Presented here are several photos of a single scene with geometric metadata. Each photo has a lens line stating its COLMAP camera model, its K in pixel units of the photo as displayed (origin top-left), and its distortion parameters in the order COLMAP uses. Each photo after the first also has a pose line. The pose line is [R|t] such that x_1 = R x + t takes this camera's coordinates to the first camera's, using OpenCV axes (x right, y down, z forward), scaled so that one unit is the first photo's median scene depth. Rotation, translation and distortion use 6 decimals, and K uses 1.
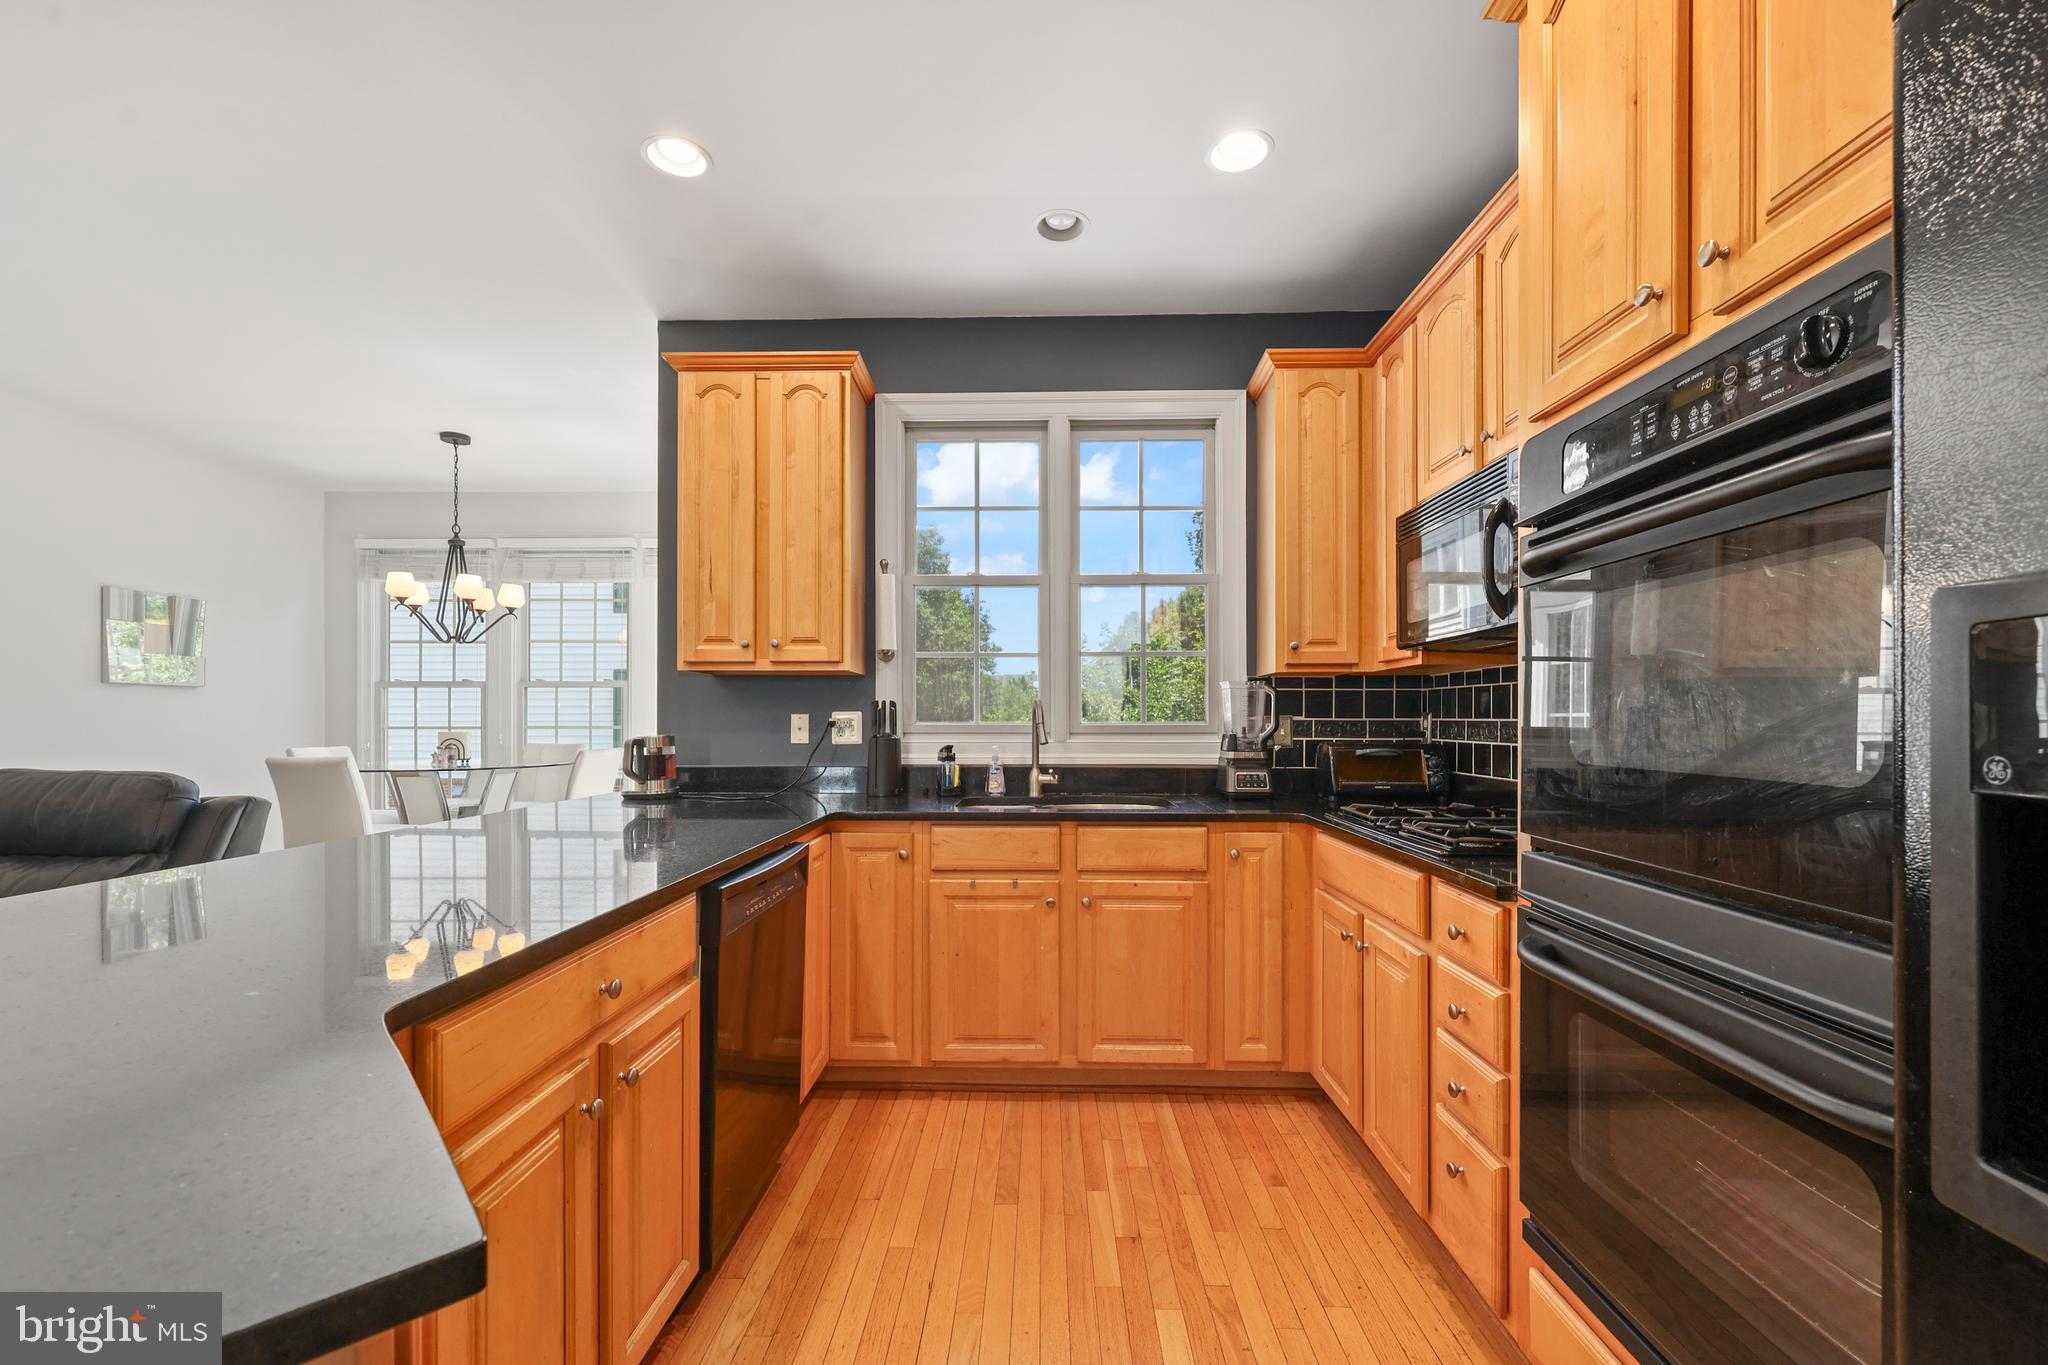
lens RADIAL K [[835.6, 0, 1024.4], [0, 835.6, 717.0], [0, 0, 1]] dist [0.000553, 0.000098]
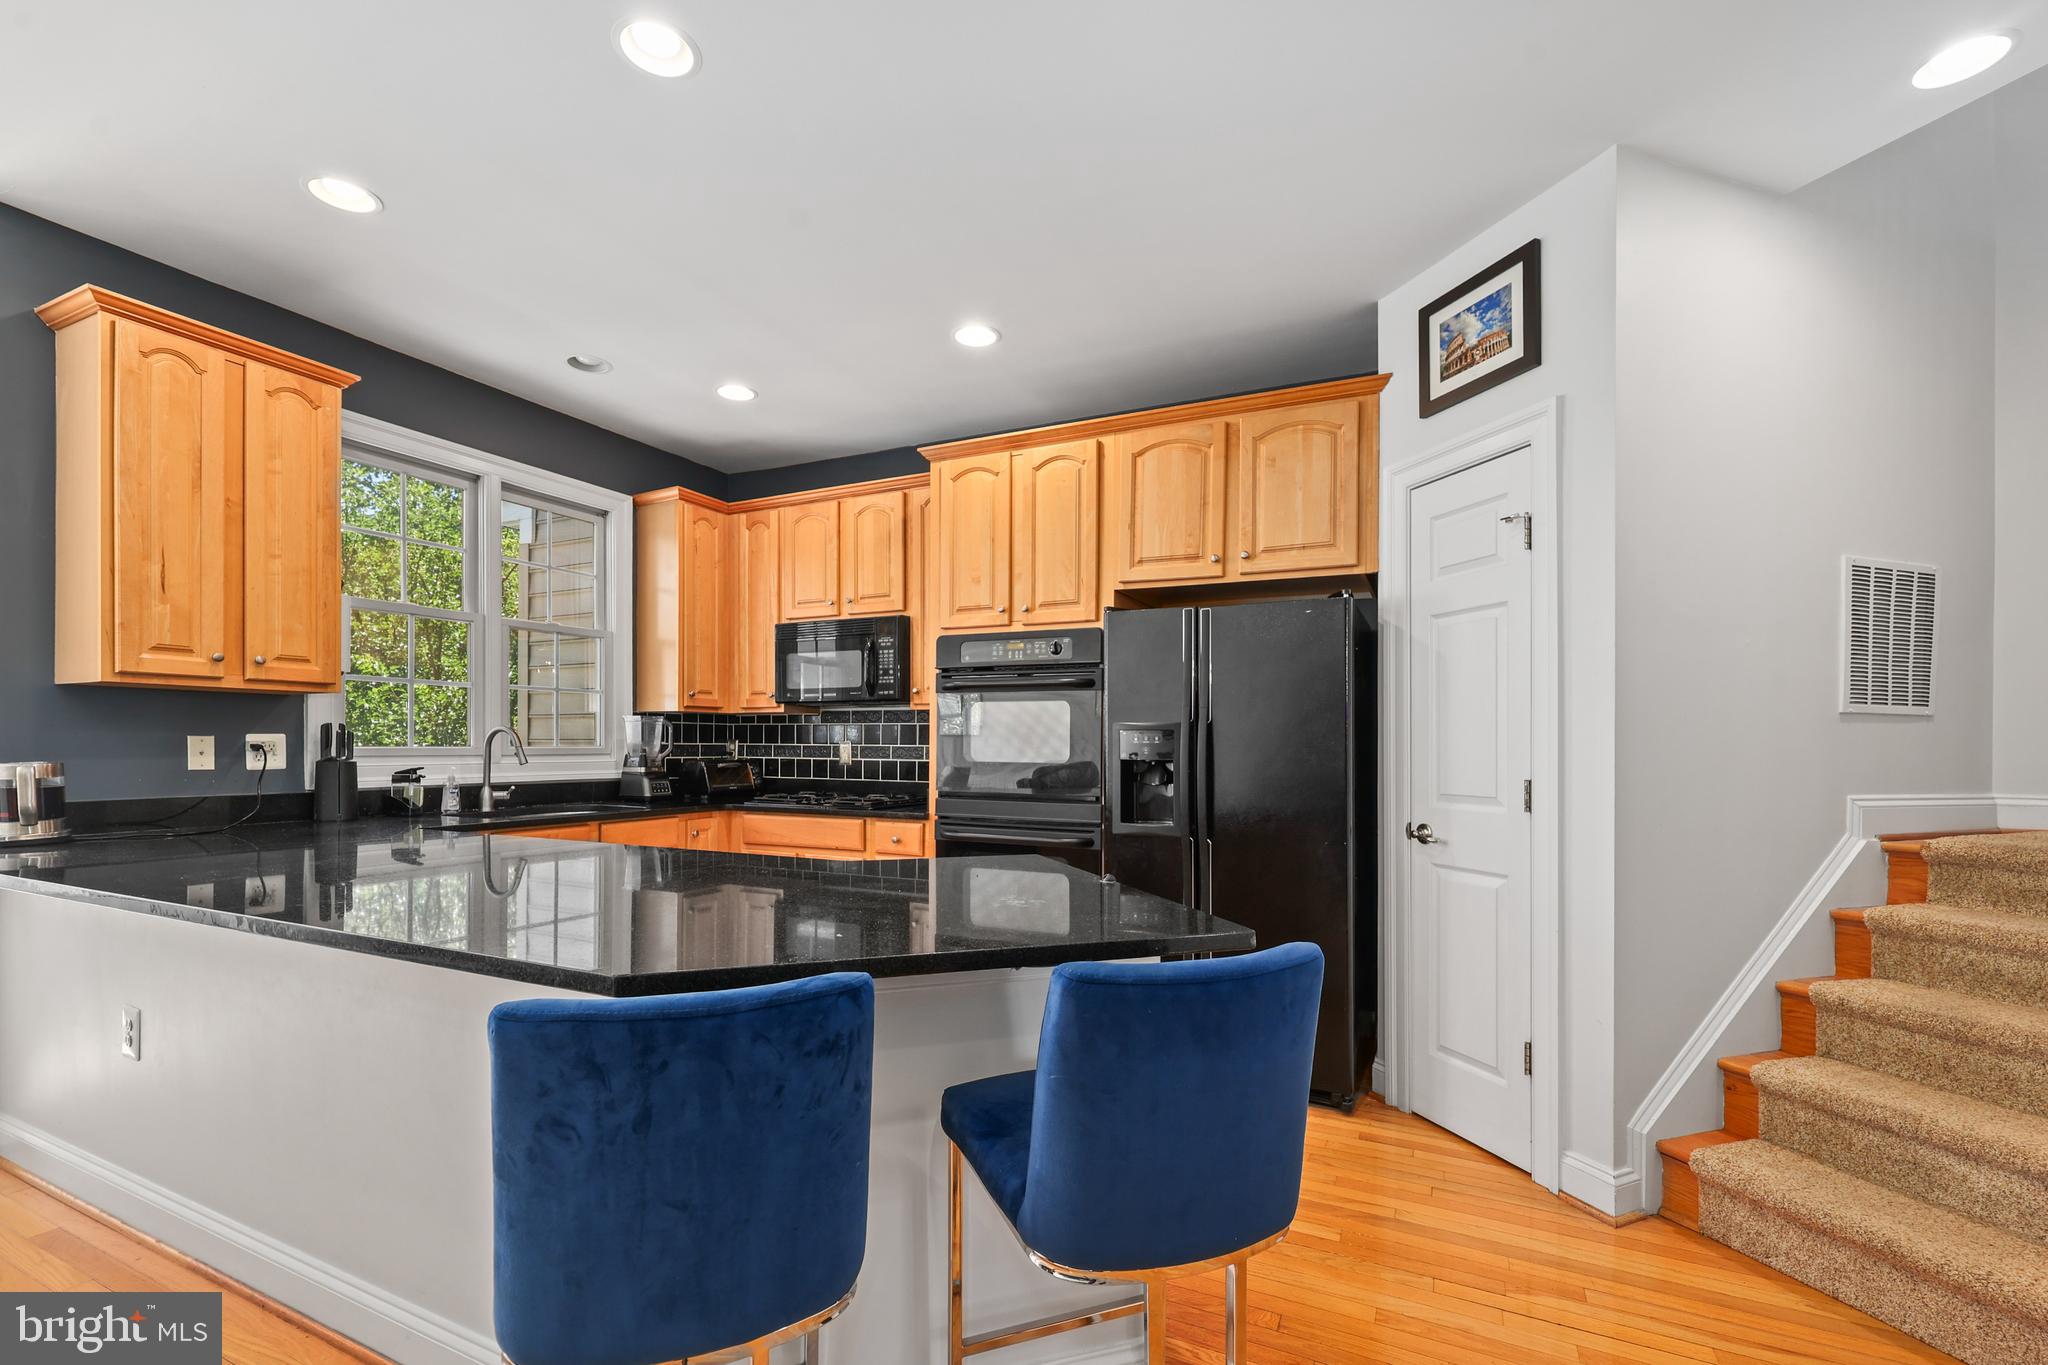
lens RADIAL K [[885.7, 0, 1024.7], [0, 885.7, 747.6], [0, 0, 1]] dist [0.000882, -0.000065]
pose [[0.412131, -0.000559, 0.911124, -0.831964], [-0.005458, 0.999980, 0.003082, 0.001148], [-0.911108, -0.006243, 0.412120, -0.169661]]
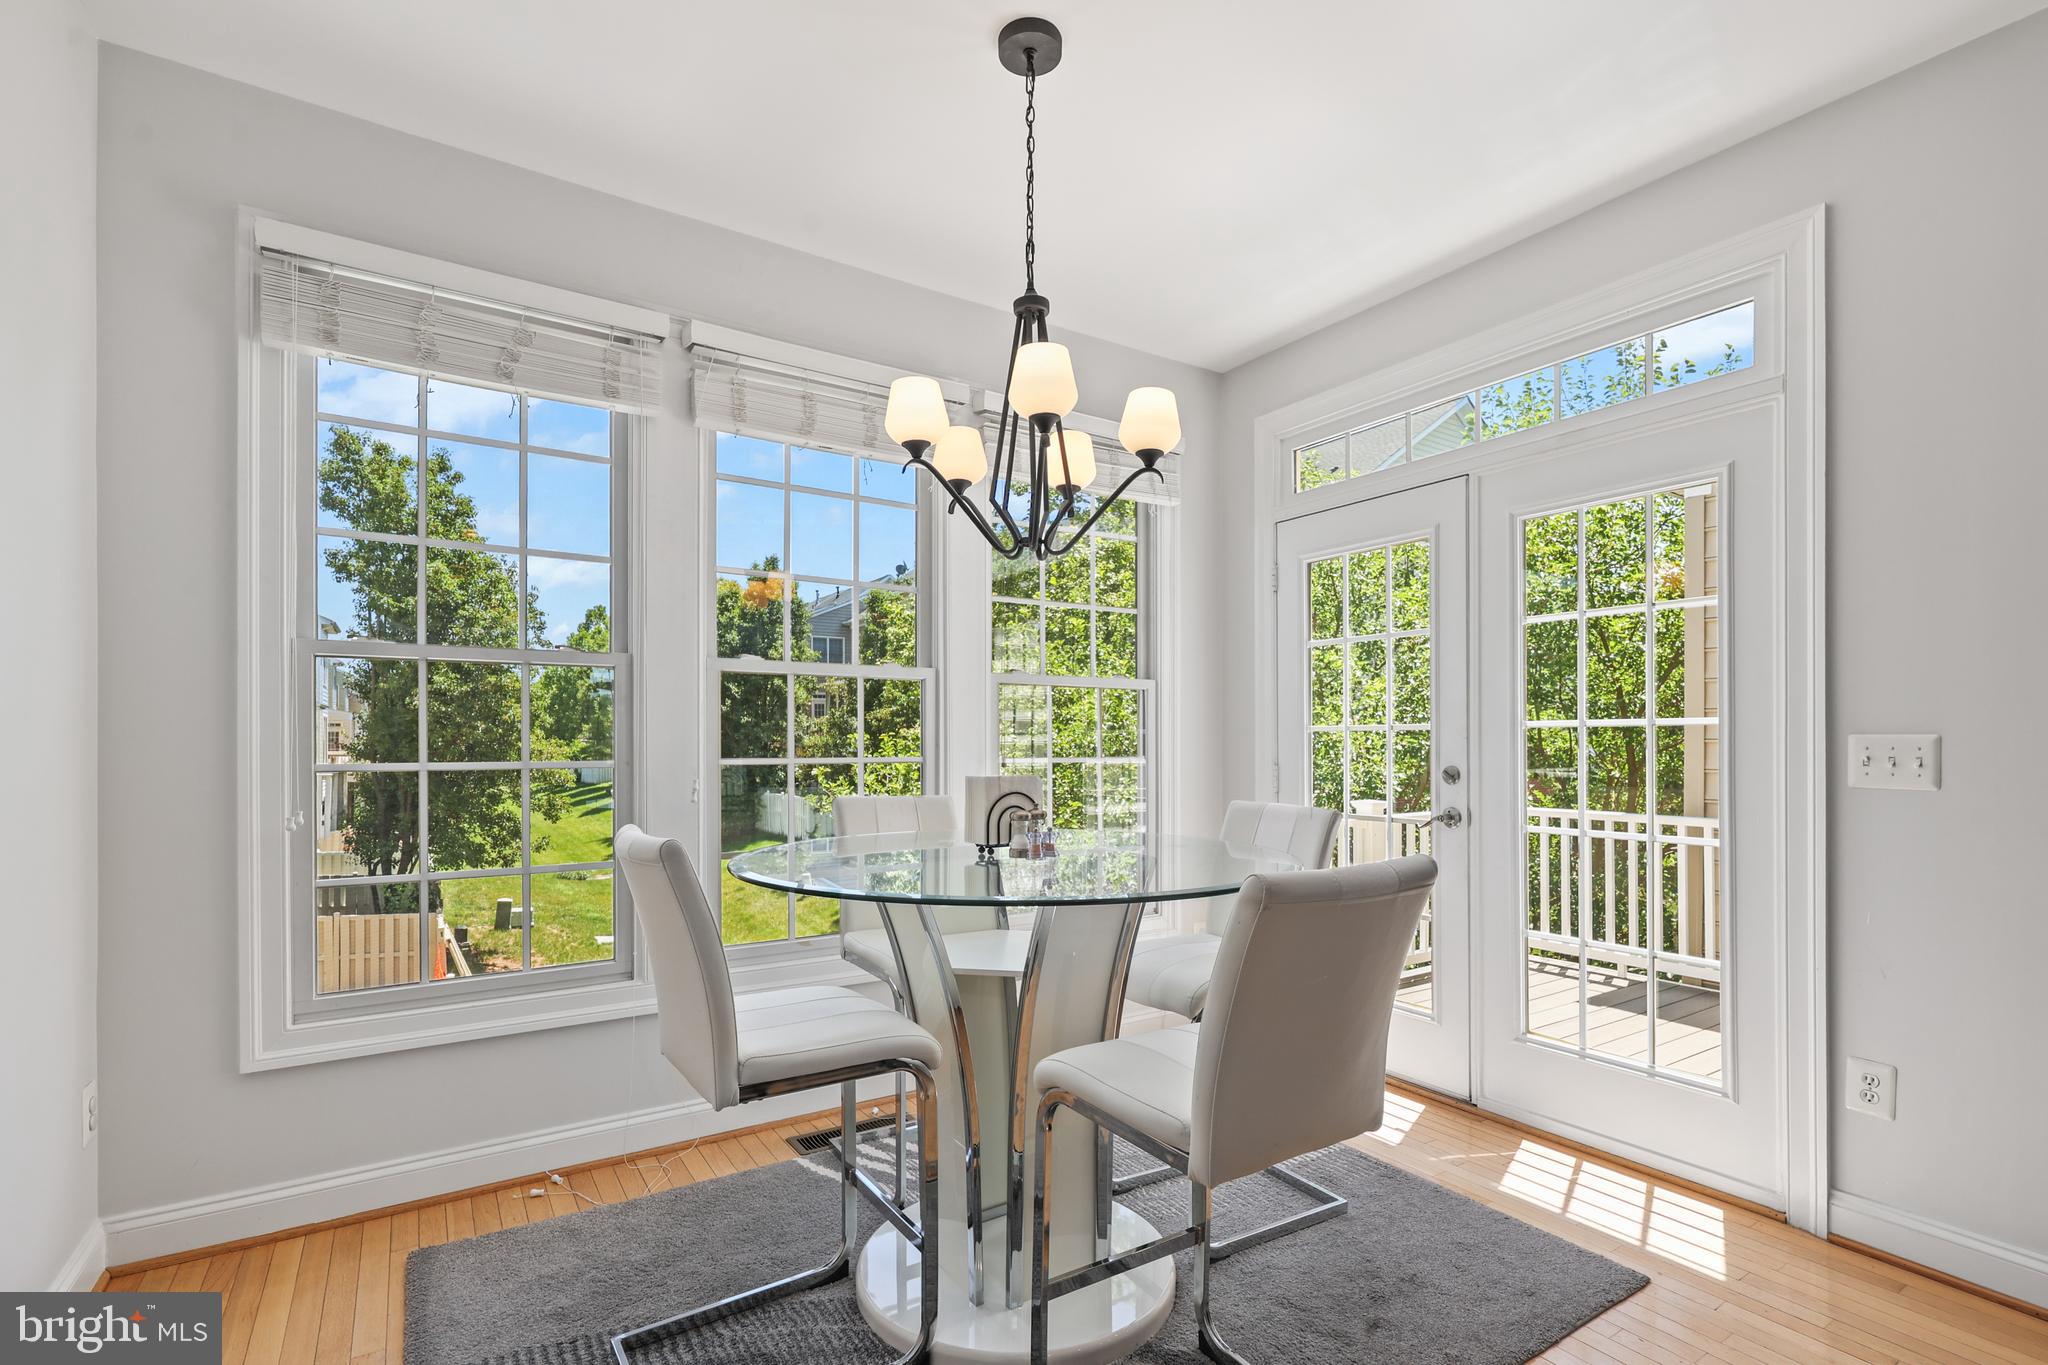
lens RADIAL K [[953.7, 0, 1025.2], [0, 953.7, 745.7], [0, 0, 1]] dist [0.001128, 0.000122]
pose [[0.823667, -0.000106, 0.567074, -1.469038], [-0.002611, 0.999989, 0.003979, 0.001364], [-0.567068, -0.004758, 0.823657, 0.958882]]
